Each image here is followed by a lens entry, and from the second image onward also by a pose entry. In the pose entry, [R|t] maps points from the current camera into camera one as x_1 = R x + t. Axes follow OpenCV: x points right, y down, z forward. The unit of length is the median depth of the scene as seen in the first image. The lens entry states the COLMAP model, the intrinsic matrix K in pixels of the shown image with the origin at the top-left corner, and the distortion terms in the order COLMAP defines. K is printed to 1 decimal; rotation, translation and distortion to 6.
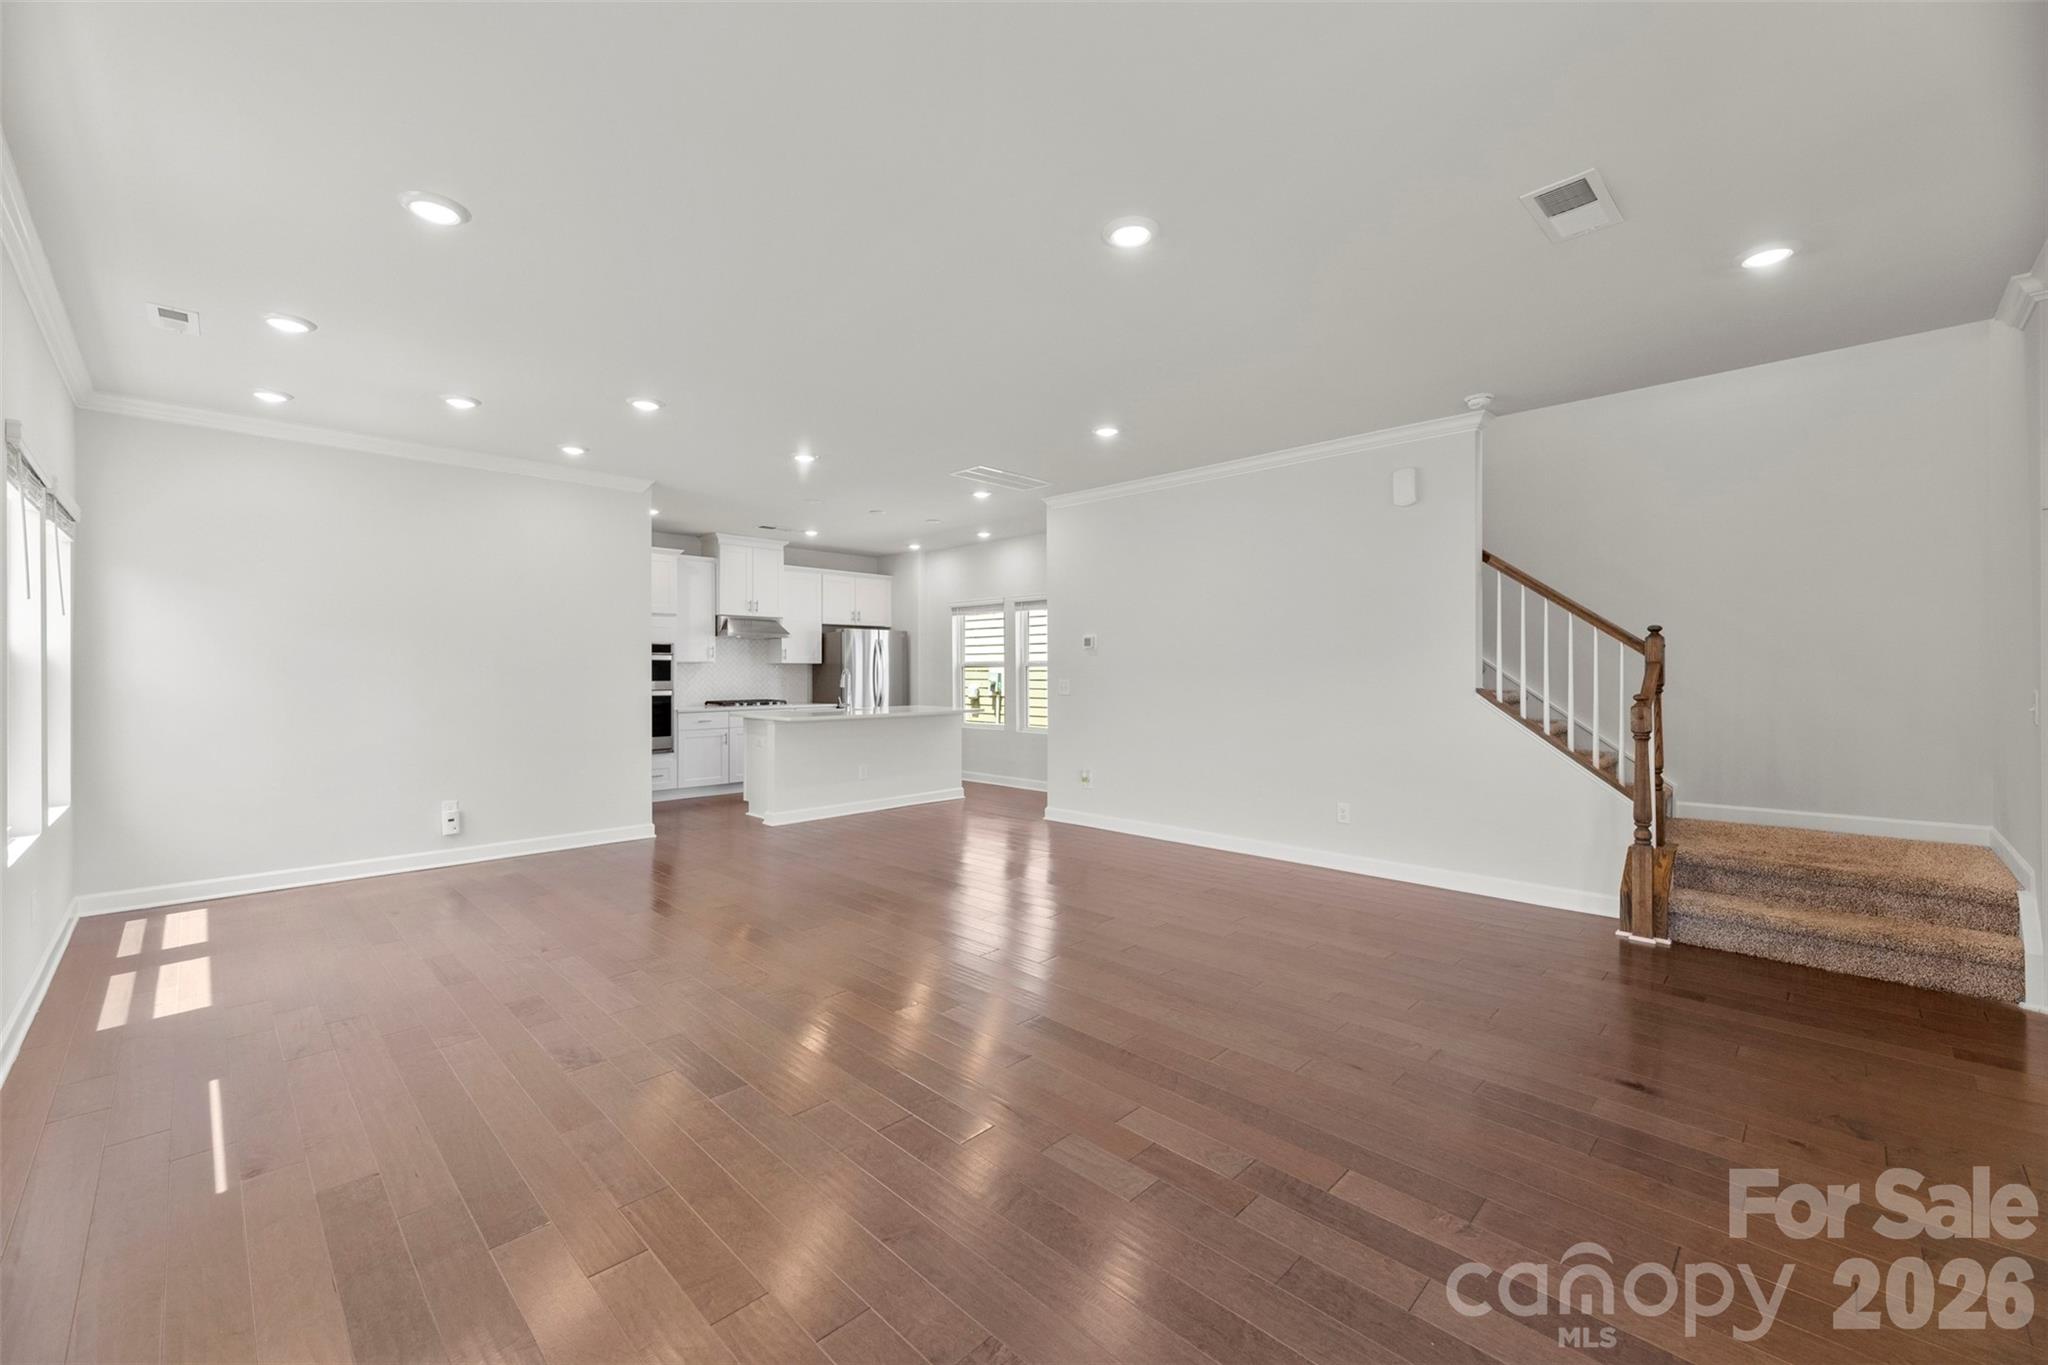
lens RADIAL K [[820.1, 0, 1016.9], [0, 820.1, 663.4], [0, 0, 1]] dist [0.002847, -0.000030]
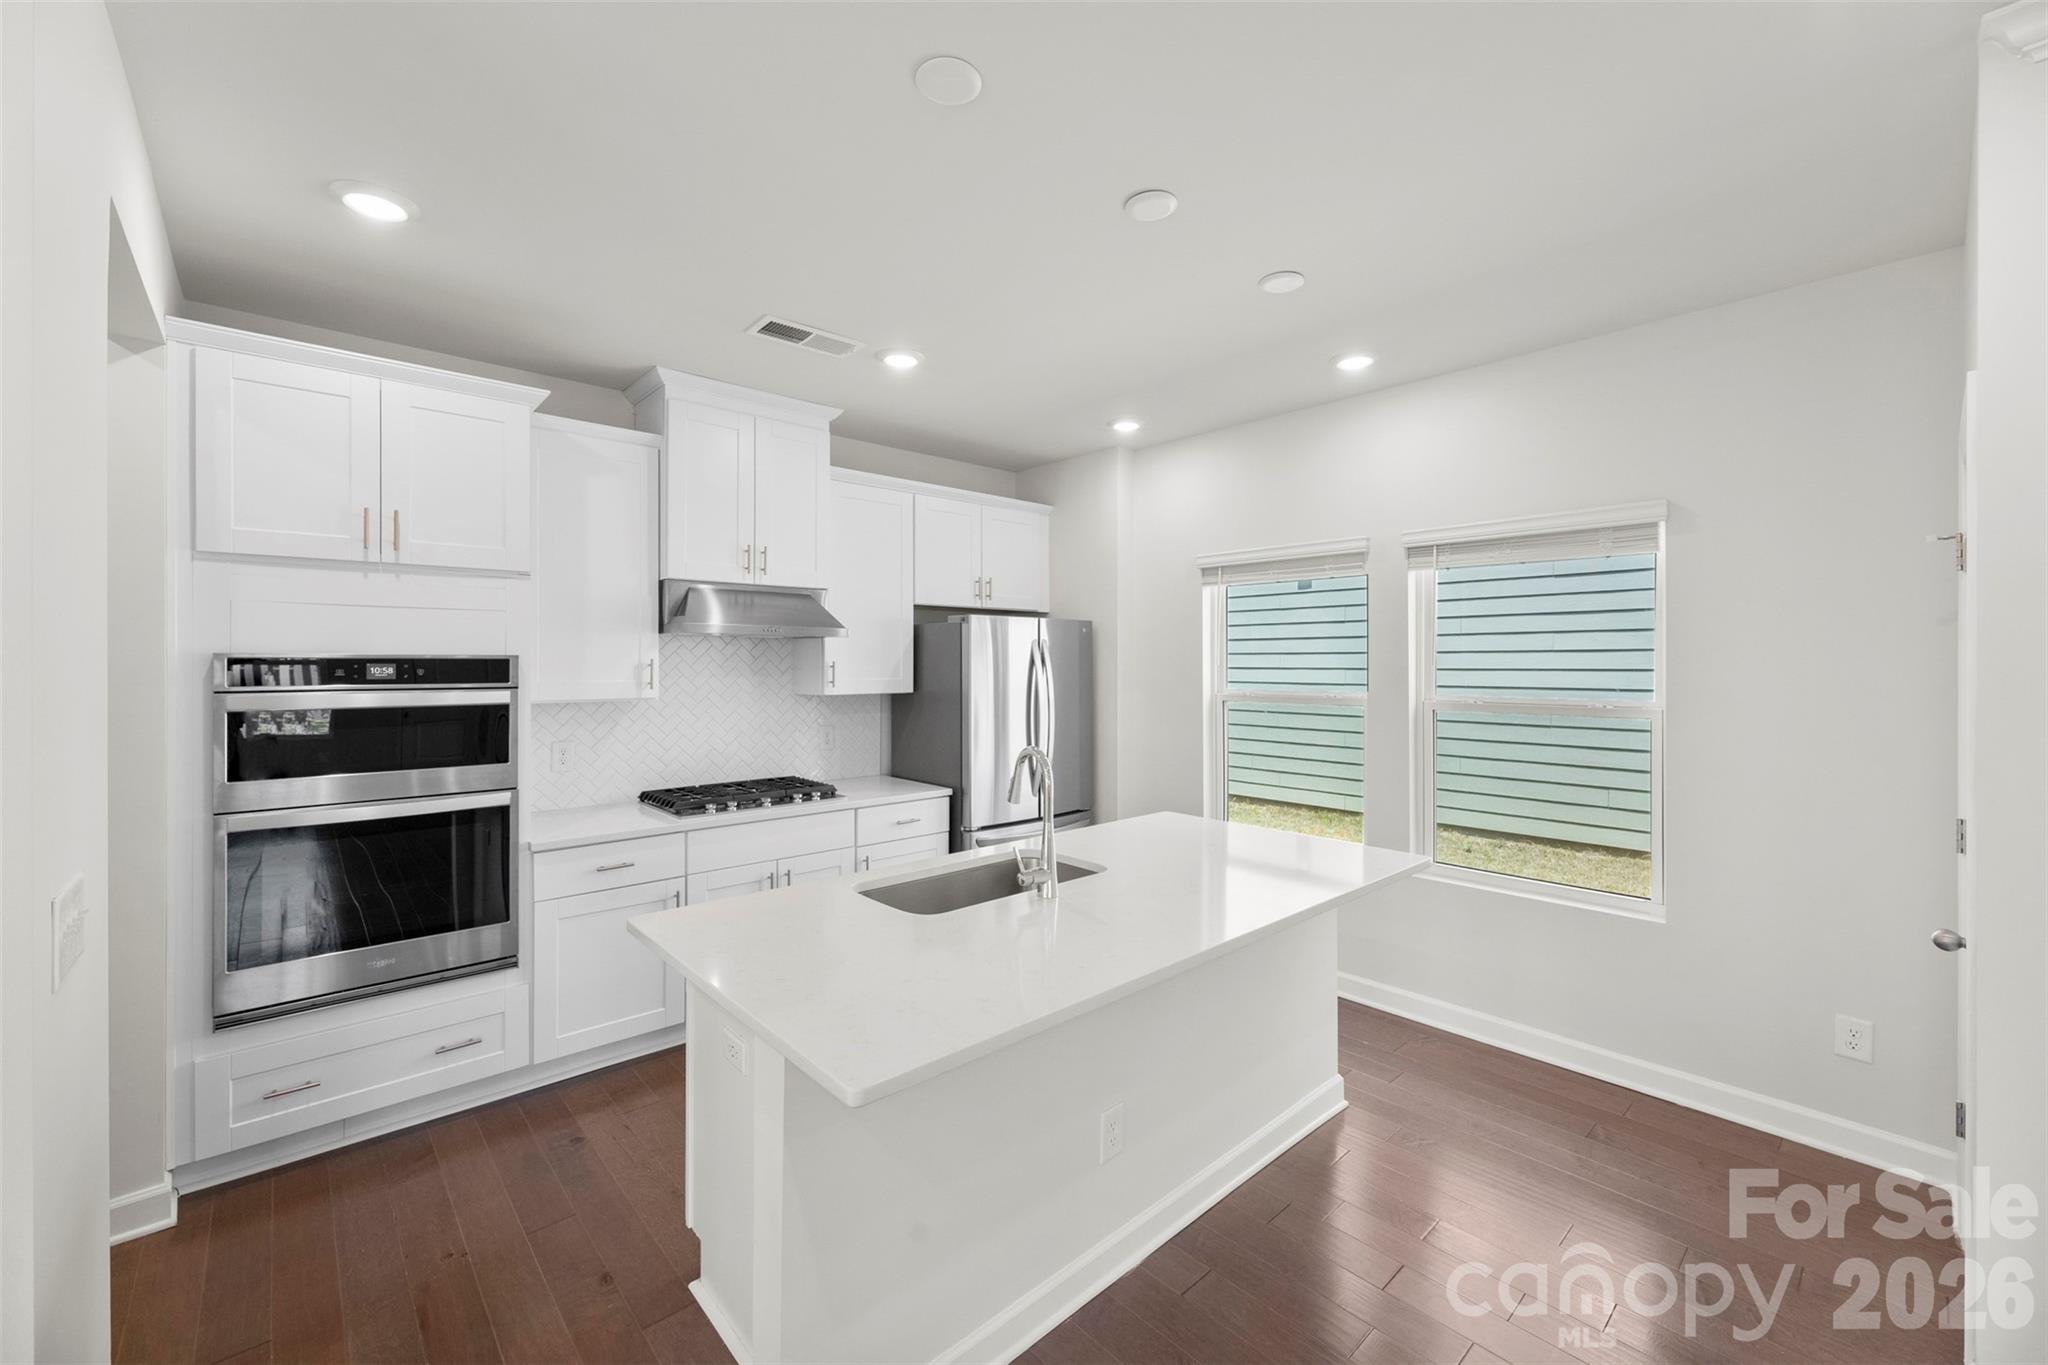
lens RADIAL K [[820.1, 0, 1025.8], [0, 820.1, 650.6], [0, 0, 1]] dist [0.002847, -0.000030]
pose [[0.999063, 0.000781, -0.043269, -0.160993], [-0.000925, 0.999994, -0.003300, -0.022151], [0.043266, 0.003336, 0.999058, 0.568518]]
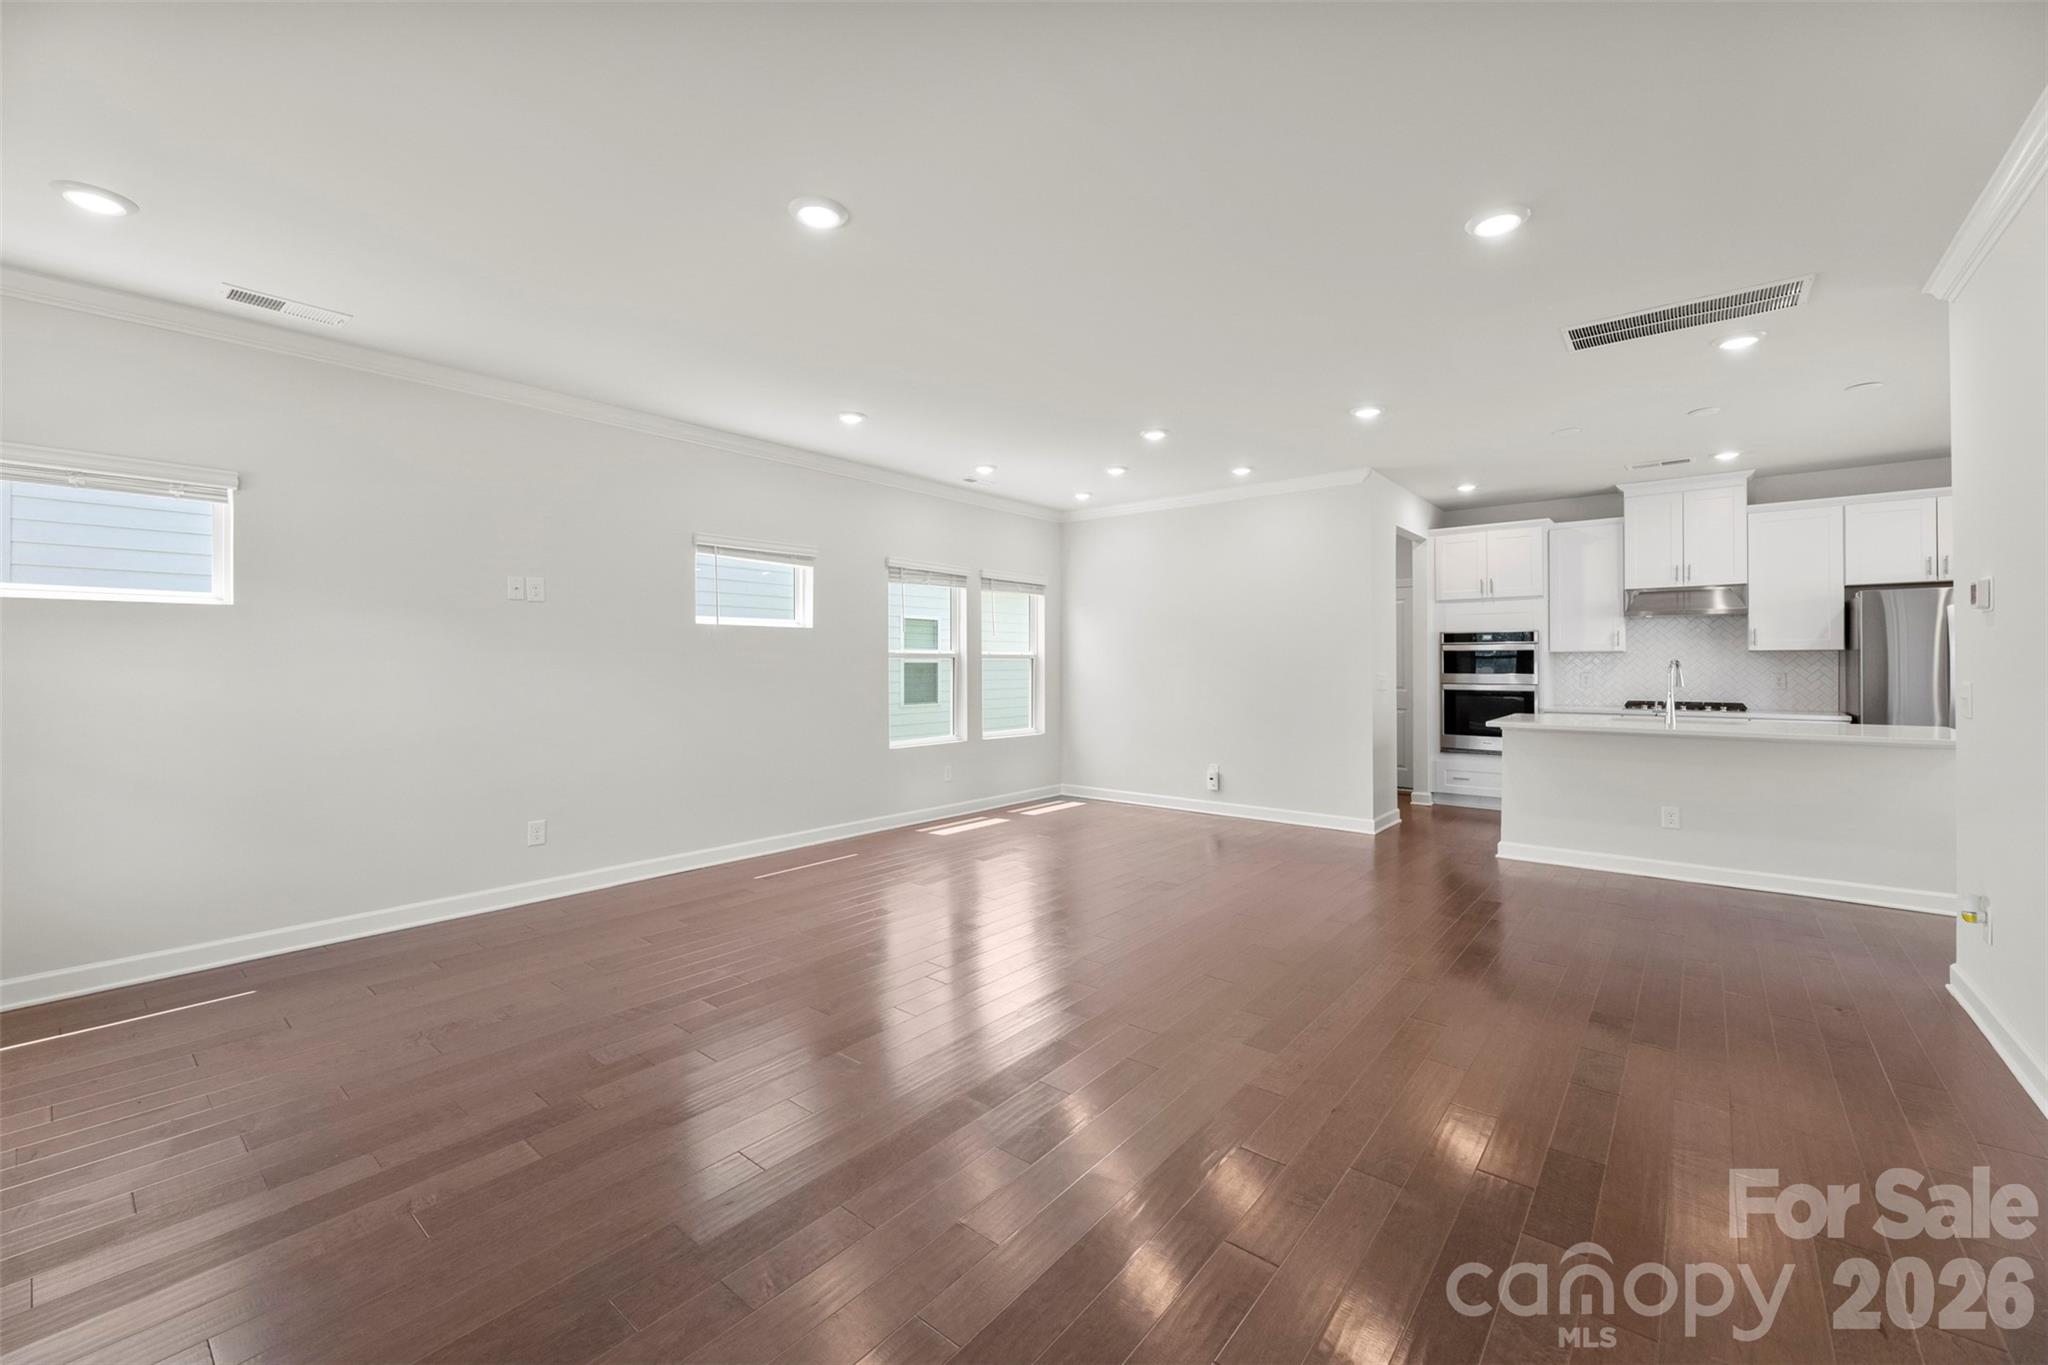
lens RADIAL K [[820.1, 0, 1025.7], [0, 820.1, 661.0], [0, 0, 1]] dist [0.002847, -0.000030]
pose [[0.081228, -0.000996, -0.996695, 0.334318], [0.012577, 0.999921, 0.000025, 0.000540], [0.996616, -0.012537, 0.081235, 0.345186]]
